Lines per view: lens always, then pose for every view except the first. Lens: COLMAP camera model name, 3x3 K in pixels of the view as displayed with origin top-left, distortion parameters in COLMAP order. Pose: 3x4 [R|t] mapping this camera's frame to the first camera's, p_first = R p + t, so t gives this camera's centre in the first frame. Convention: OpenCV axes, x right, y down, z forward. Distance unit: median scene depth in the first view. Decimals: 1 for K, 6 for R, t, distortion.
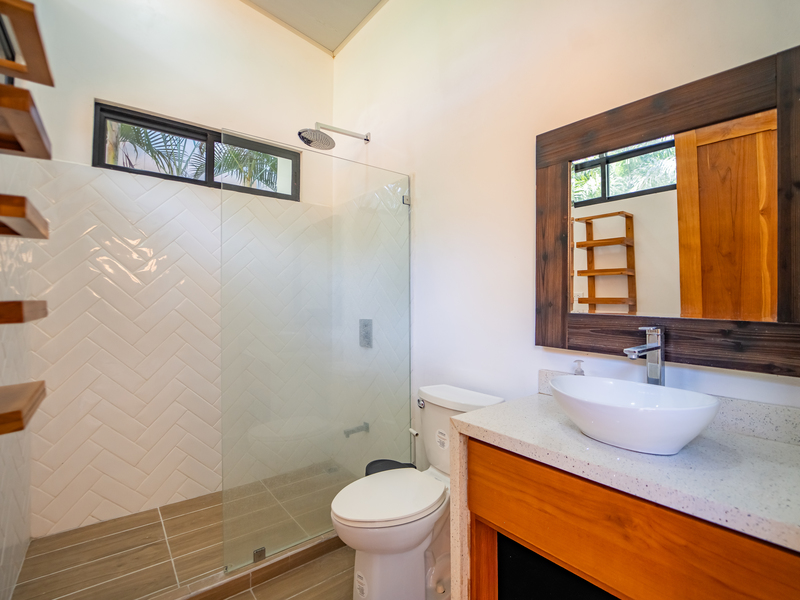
lens RADIAL K [[364.4, 0, 398.0], [0, 364.4, 301.6], [0, 0, 1]] dist [-0.025193, -0.000140]
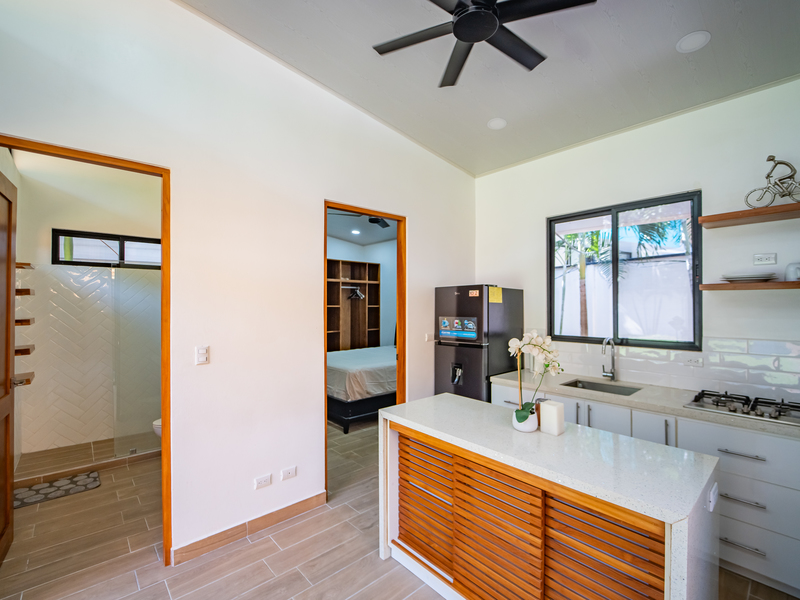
lens RADIAL K [[364.4, 0, 398.0], [0, 364.4, 301.6], [0, 0, 1]] dist [-0.025193, -0.000140]
pose [[0.998545, -0.004604, 0.053723, 1.298535], [0.004232, 0.999966, 0.007049, -0.246814], [-0.053753, -0.006812, 0.998531, -1.464562]]
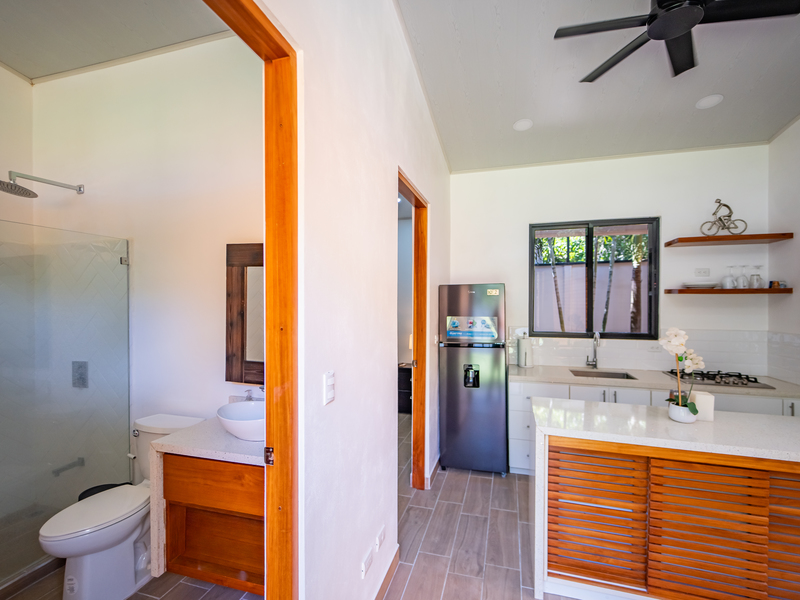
lens RADIAL K [[364.7, 0, 403.8], [0, 364.7, 305.0], [0, 0, 1]] dist [0.004835, 0.000966]
pose [[0.811537, -0.003857, 0.584289, 0.090585], [-0.010041, 0.999738, 0.020546, -0.243718], [-0.584215, -0.022541, 0.811286, -0.694533]]
